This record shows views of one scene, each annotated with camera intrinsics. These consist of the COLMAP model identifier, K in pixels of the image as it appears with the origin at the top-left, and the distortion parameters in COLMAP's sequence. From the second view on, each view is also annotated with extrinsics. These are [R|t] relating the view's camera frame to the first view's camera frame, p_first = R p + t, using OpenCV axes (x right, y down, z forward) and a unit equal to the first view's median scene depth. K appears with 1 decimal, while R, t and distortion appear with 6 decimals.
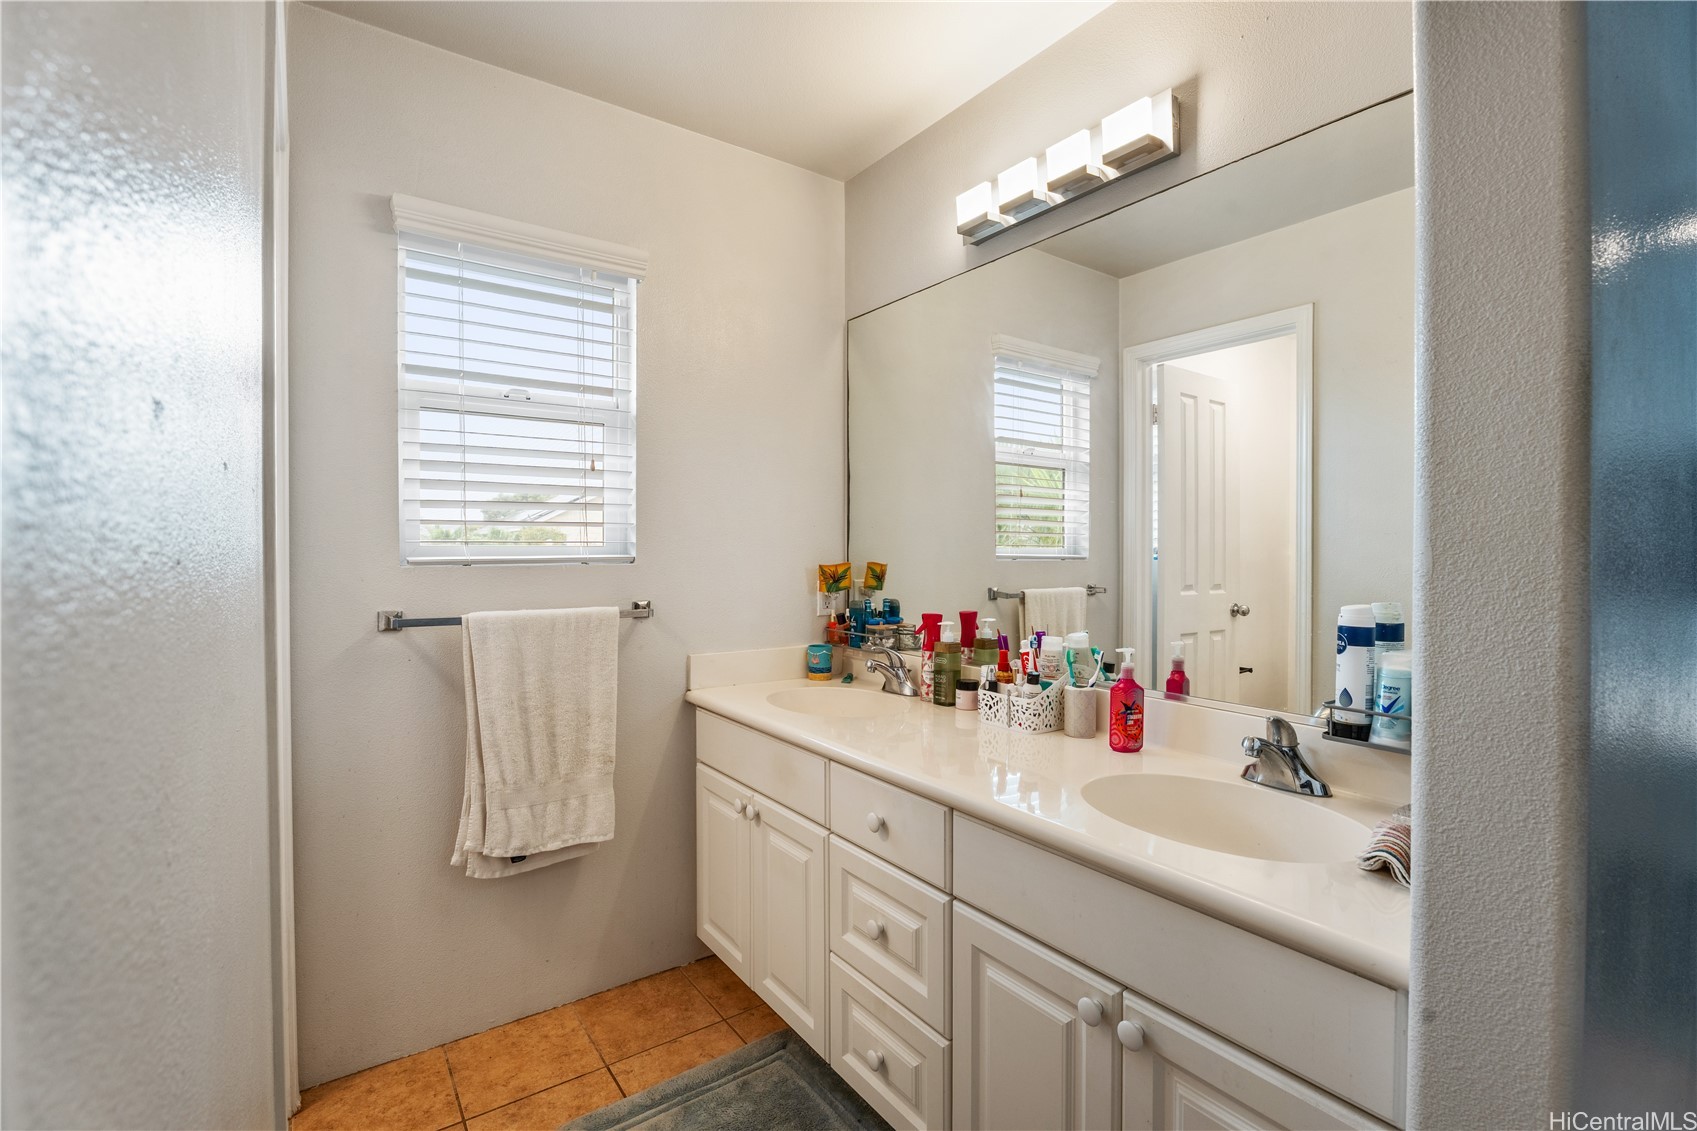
lens RADIAL K [[771.9, 0, 893.5], [0, 771.9, 558.9], [0, 0, 1]] dist [0.012897, -0.001040]
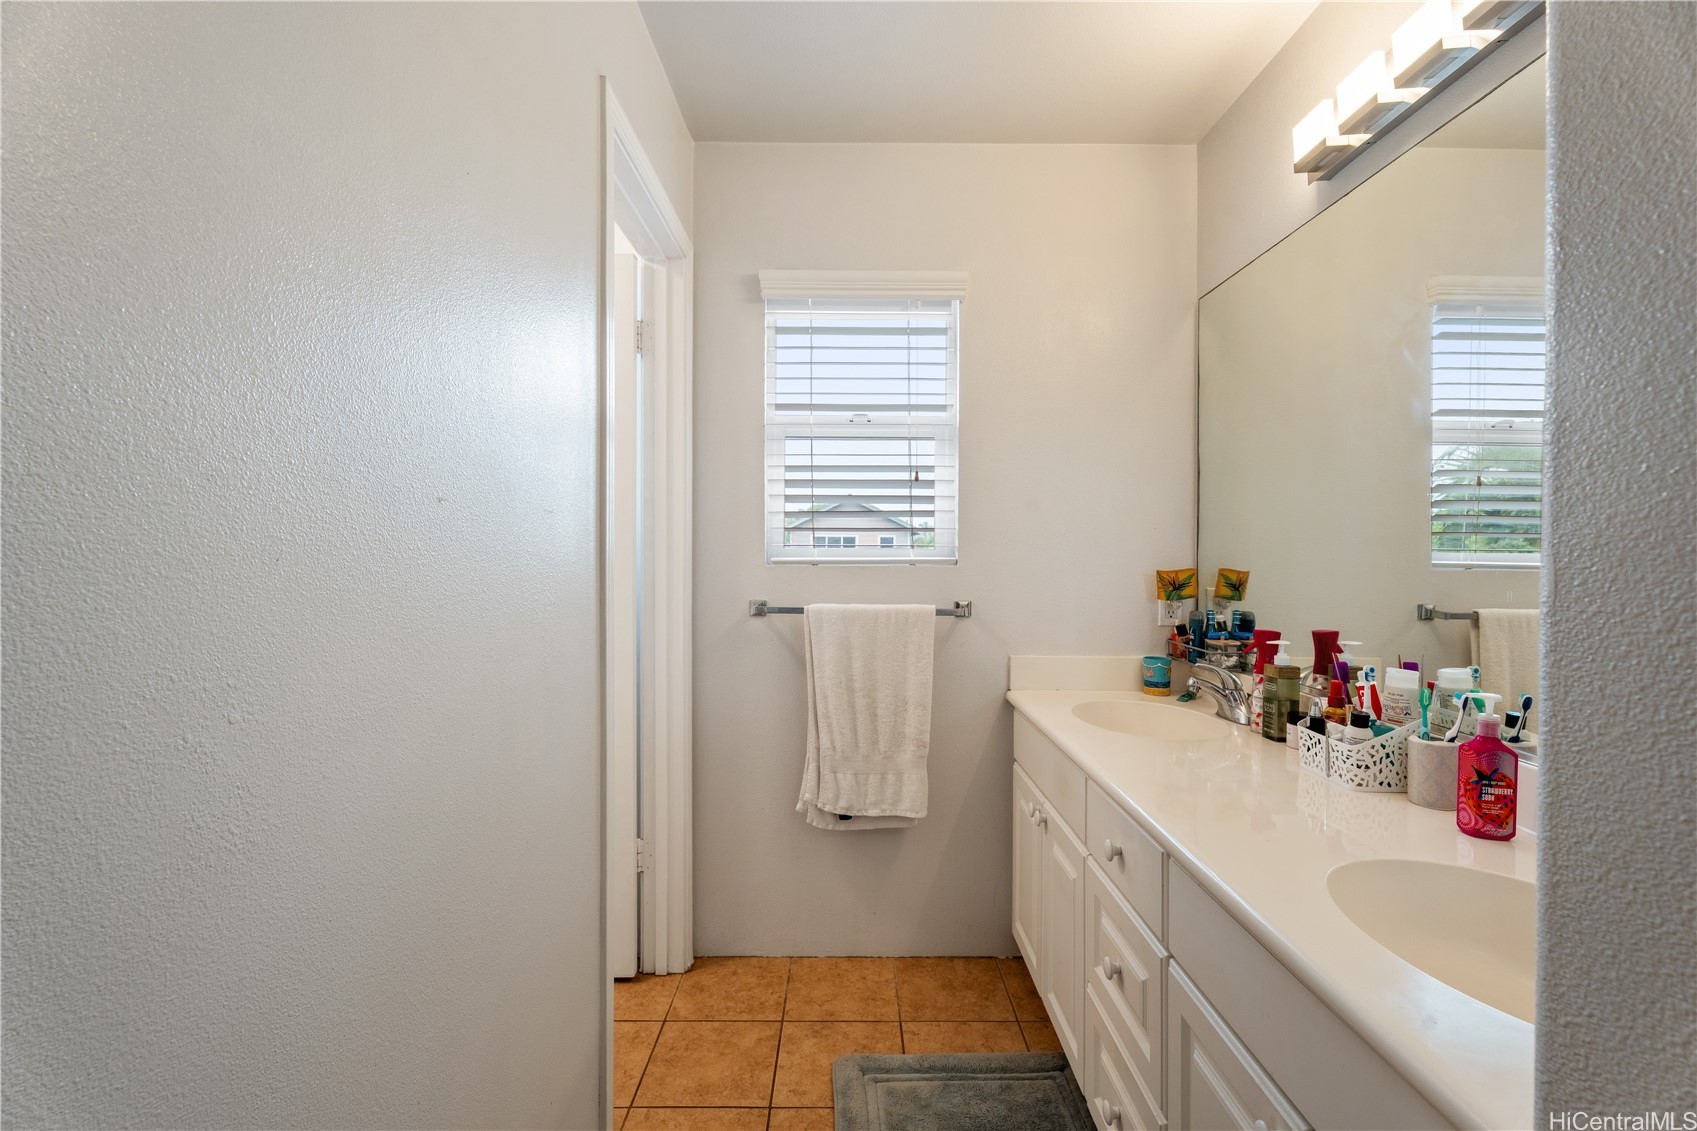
lens RADIAL K [[771.9, 0, 863.8], [0, 771.9, 557.3], [0, 0, 1]] dist [0.012897, -0.001040]
pose [[0.819429, 0.008817, -0.573114, 0.201885], [-0.012185, 0.999924, -0.002039, -0.002113], [0.573052, 0.008654, 0.819473, 0.061438]]
